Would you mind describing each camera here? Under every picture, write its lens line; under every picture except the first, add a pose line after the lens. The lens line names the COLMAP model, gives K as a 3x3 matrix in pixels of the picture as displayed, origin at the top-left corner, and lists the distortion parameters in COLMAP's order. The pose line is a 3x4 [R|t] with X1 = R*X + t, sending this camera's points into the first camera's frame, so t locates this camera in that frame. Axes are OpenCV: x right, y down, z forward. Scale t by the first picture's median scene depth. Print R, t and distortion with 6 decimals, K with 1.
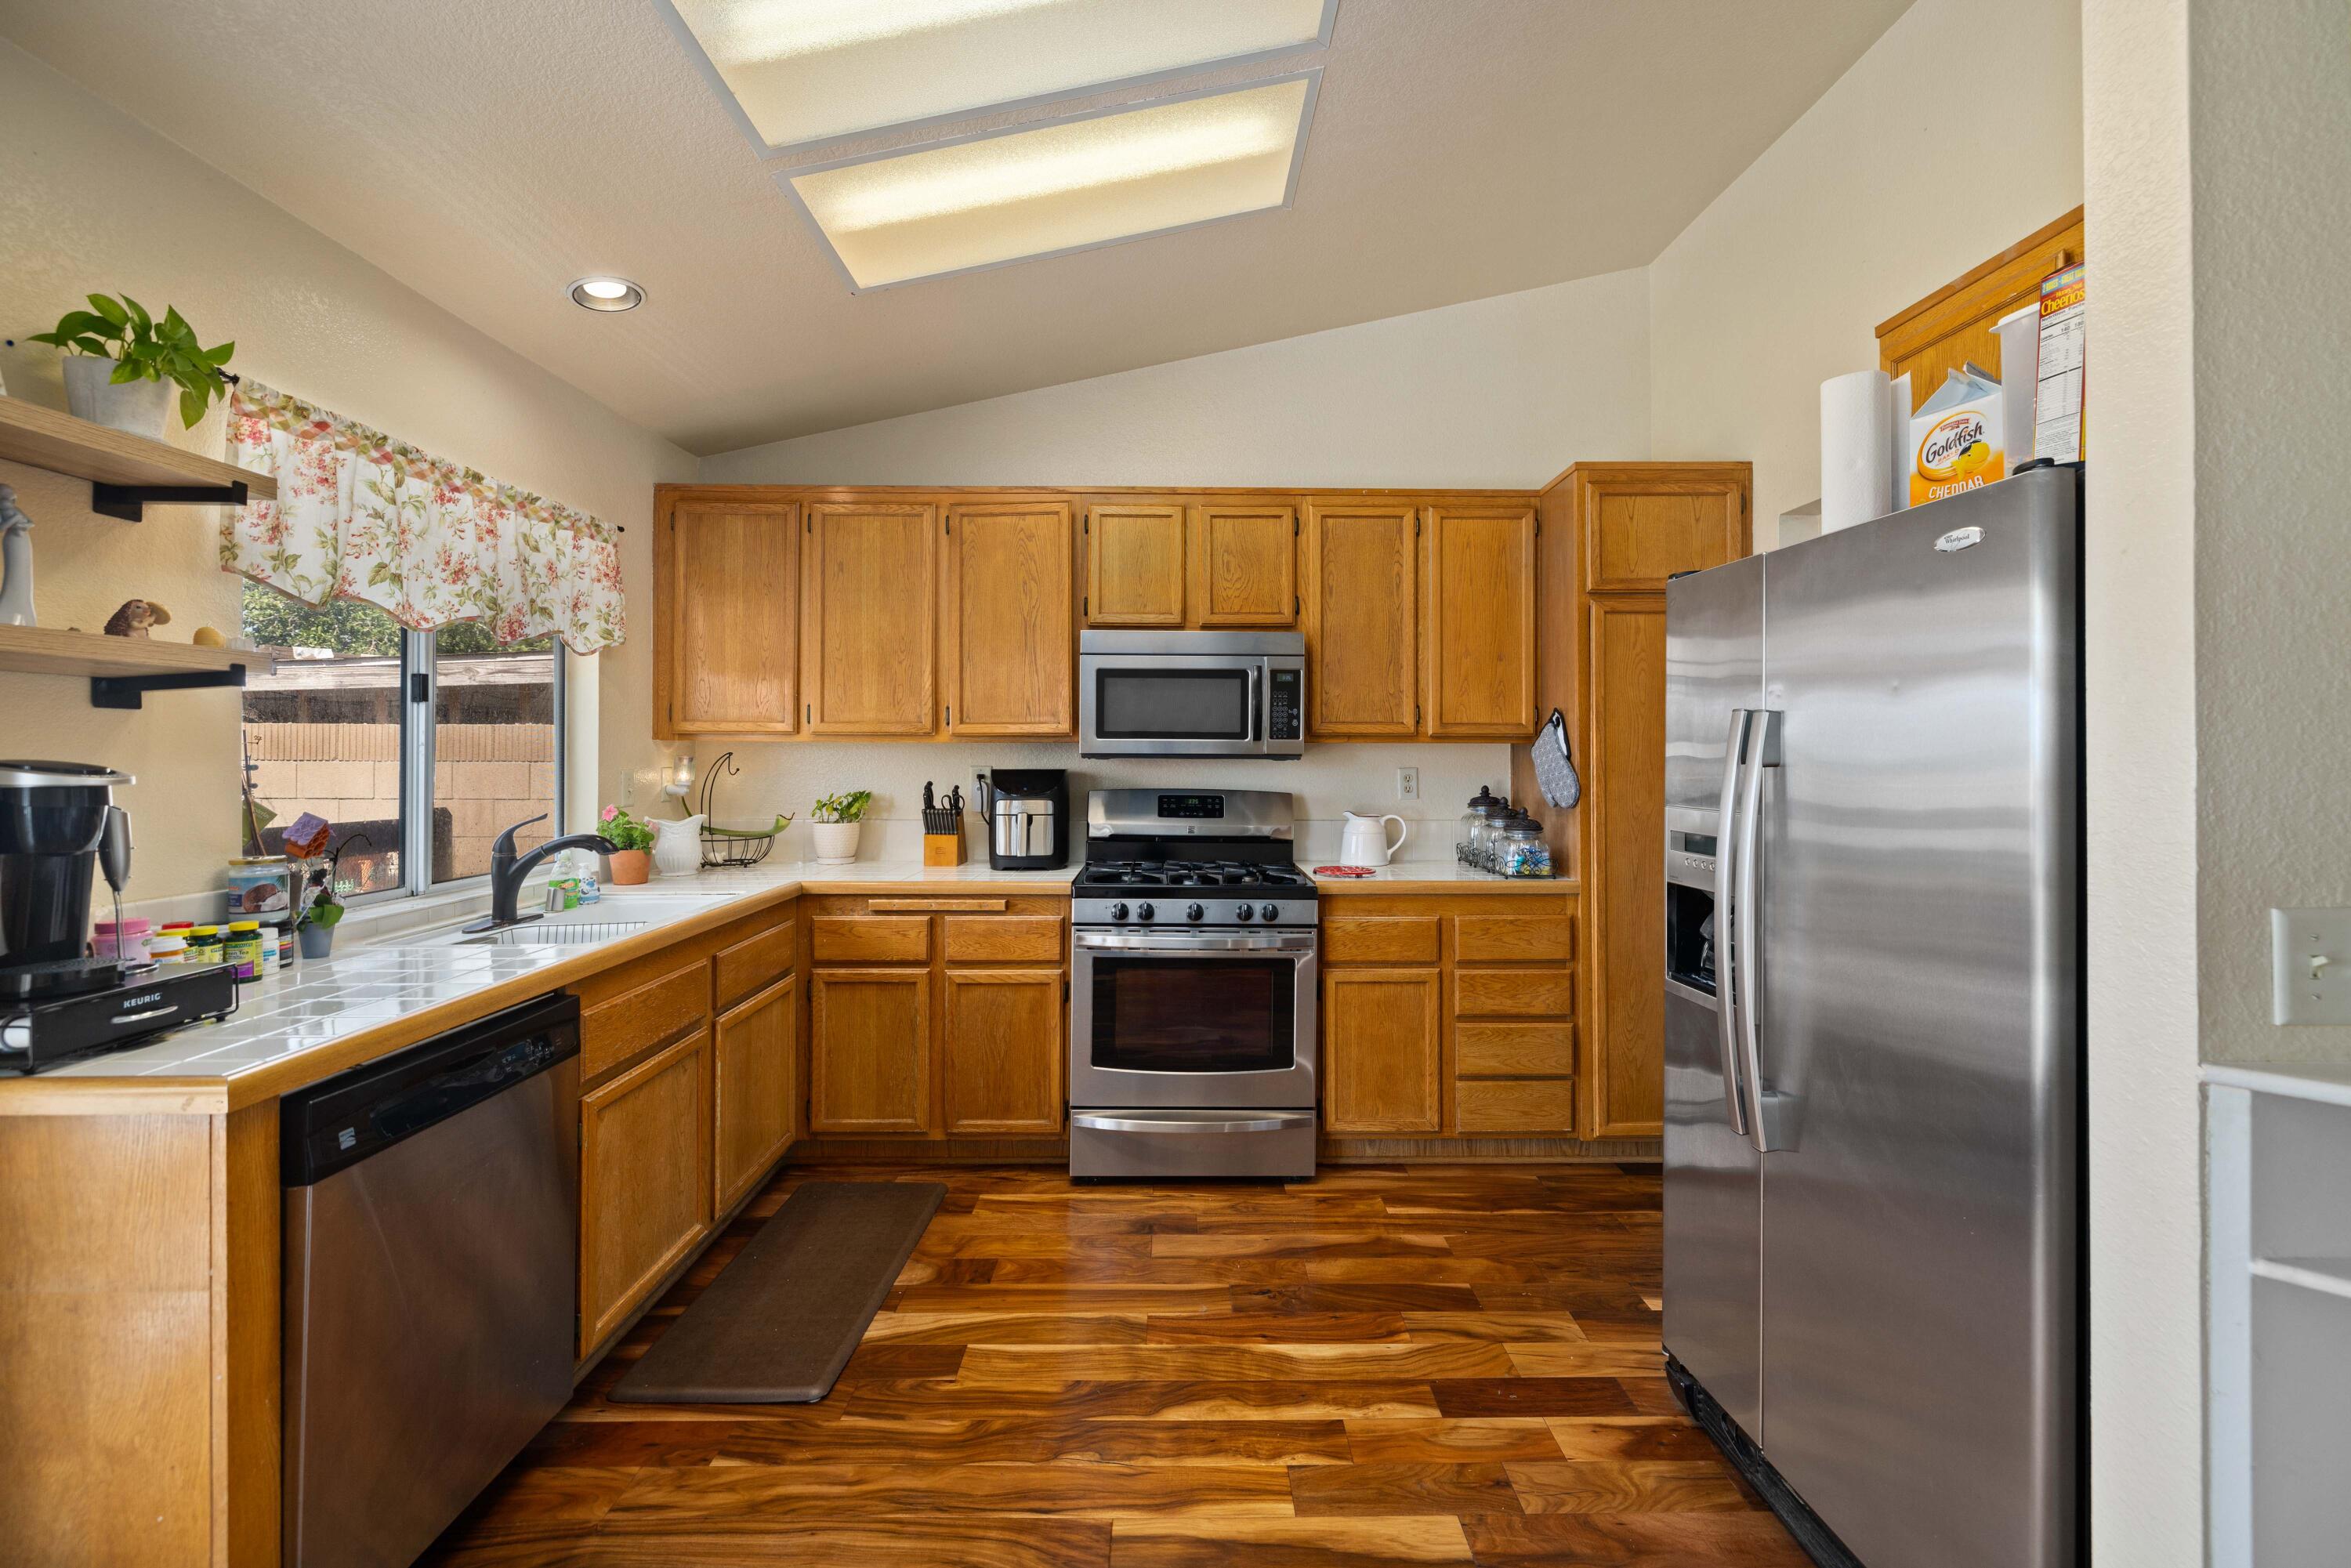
lens RADIAL K [[989.9, 0, 1182.4], [0, 989.9, 744.4], [0, 0, 1]] dist [-0.005217, 0.001767]
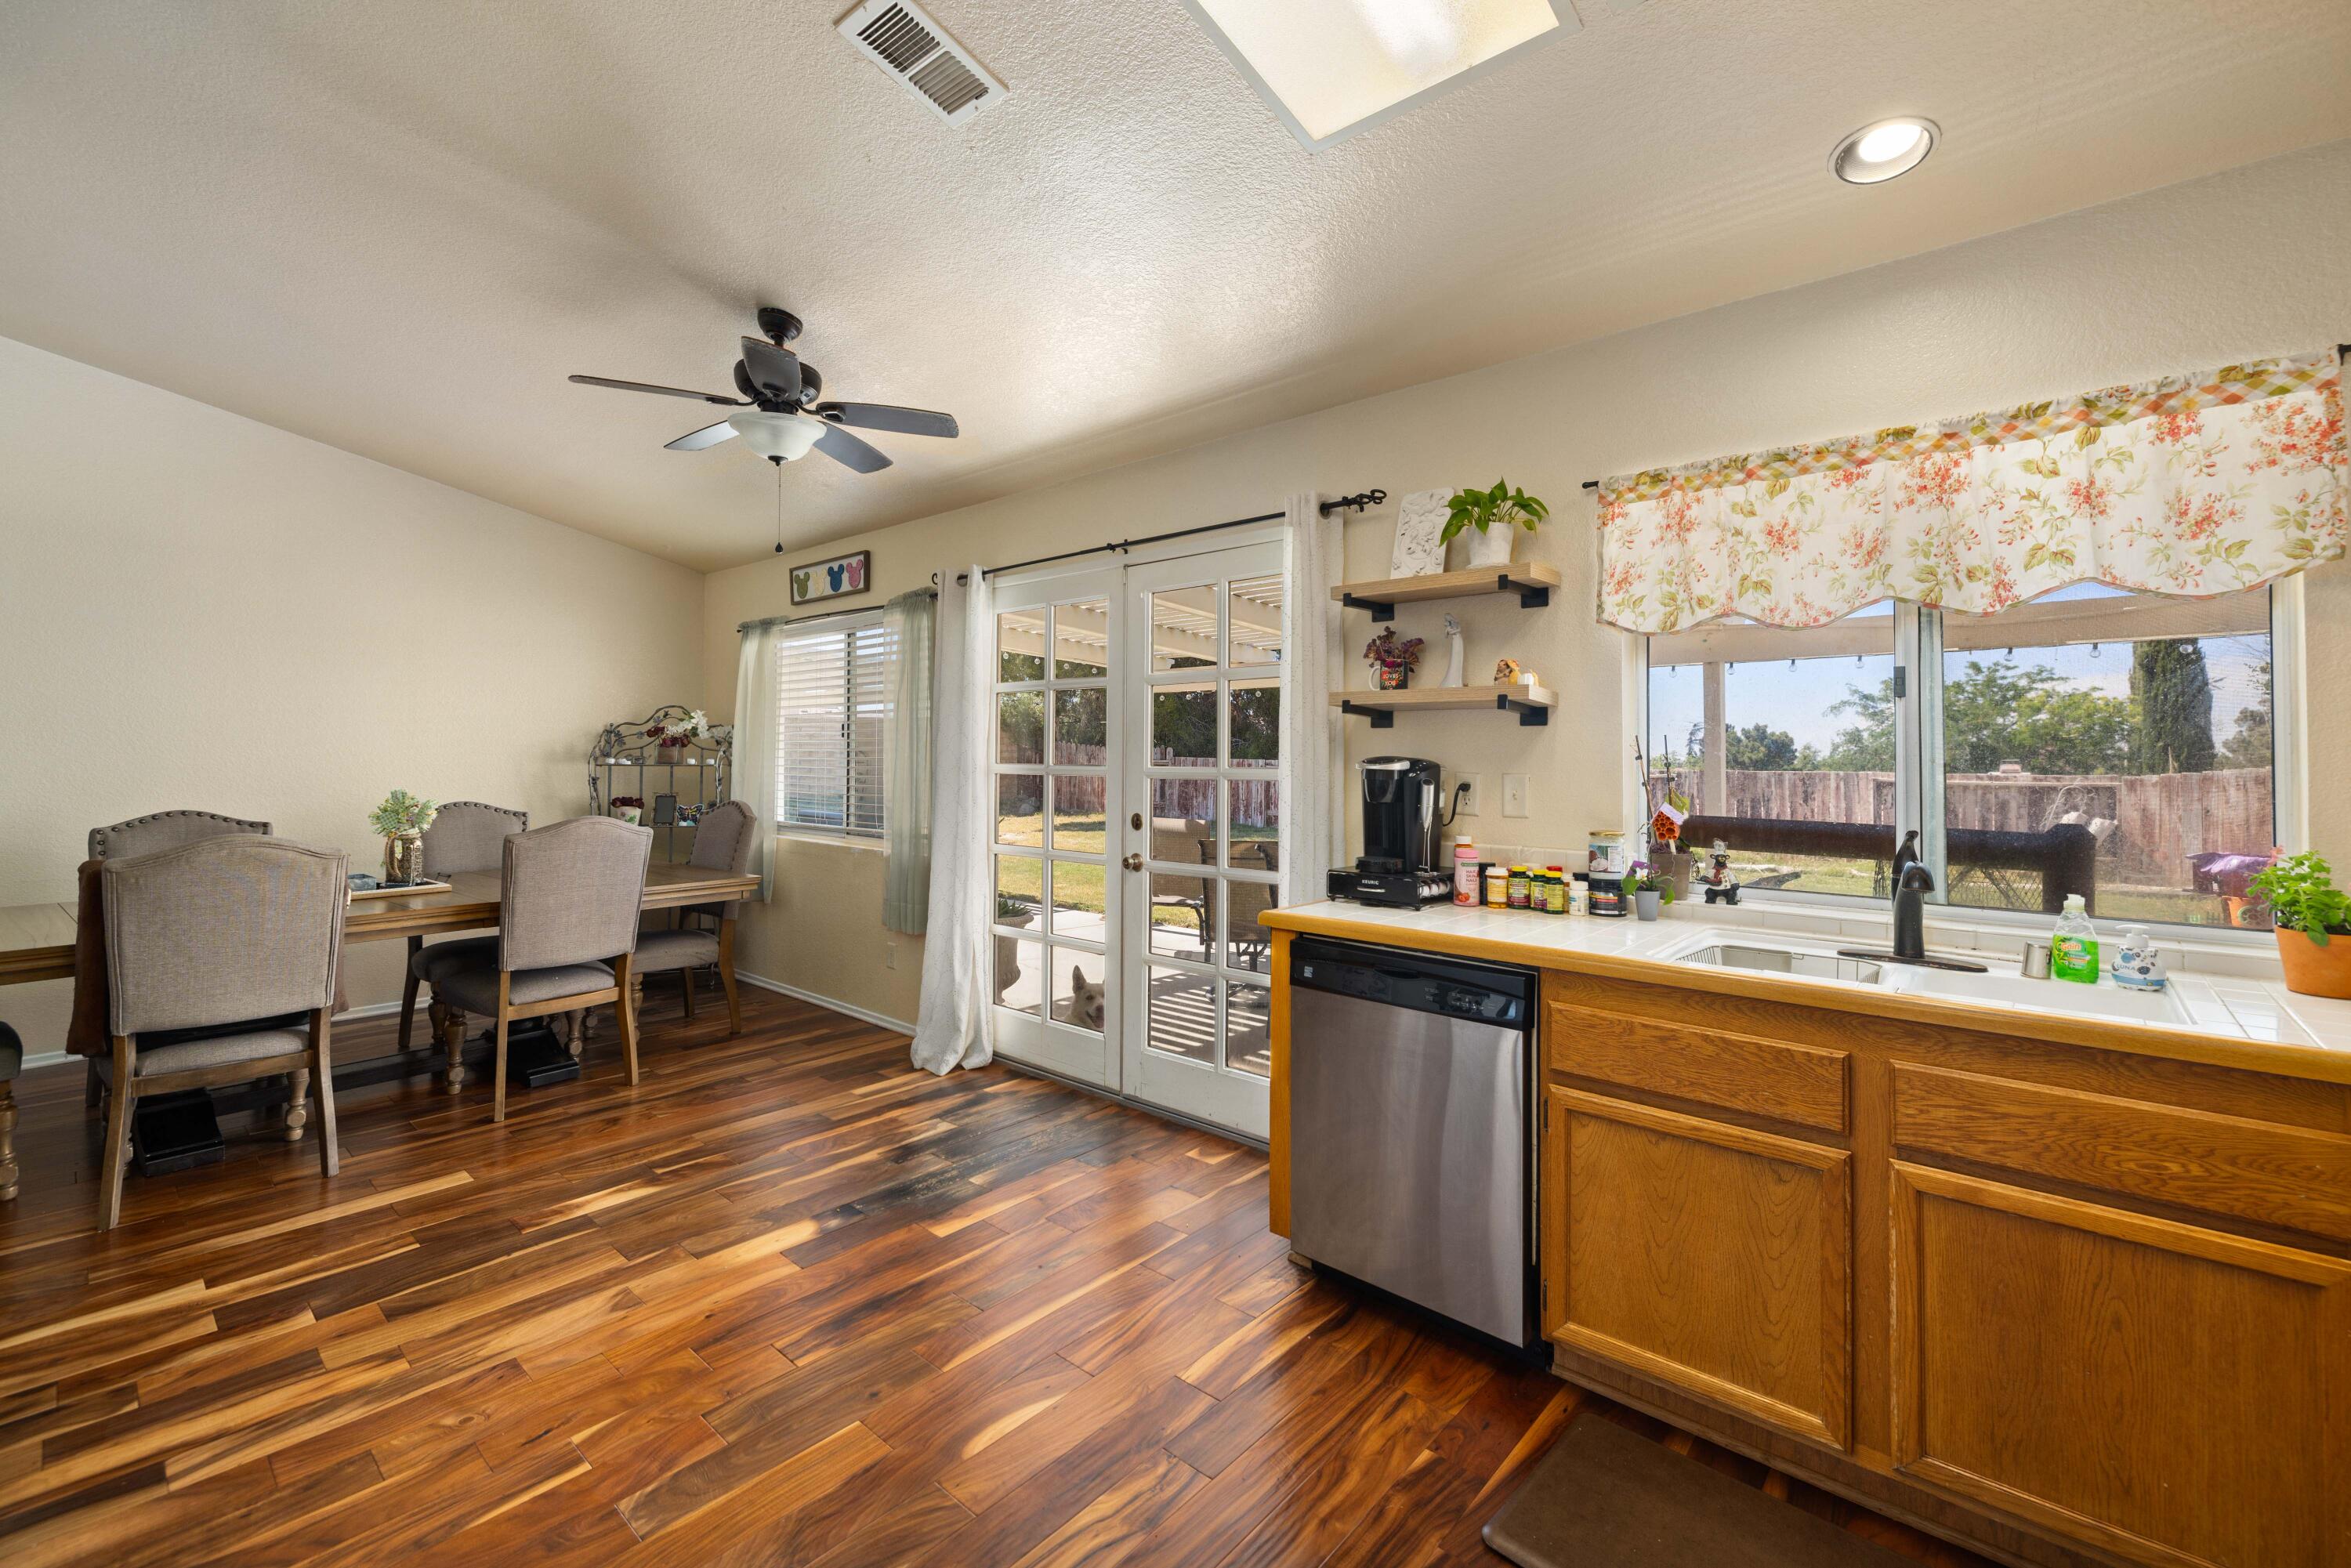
lens RADIAL K [[989.9, 0, 1181.7], [0, 989.9, 735.8], [0, 0, 1]] dist [-0.005217, 0.001767]
pose [[-0.667774, -0.015334, -0.744206, 0.274461], [0.002295, 0.999741, -0.022658, 0.008418], [0.744360, -0.016839, -0.667566, 0.893501]]
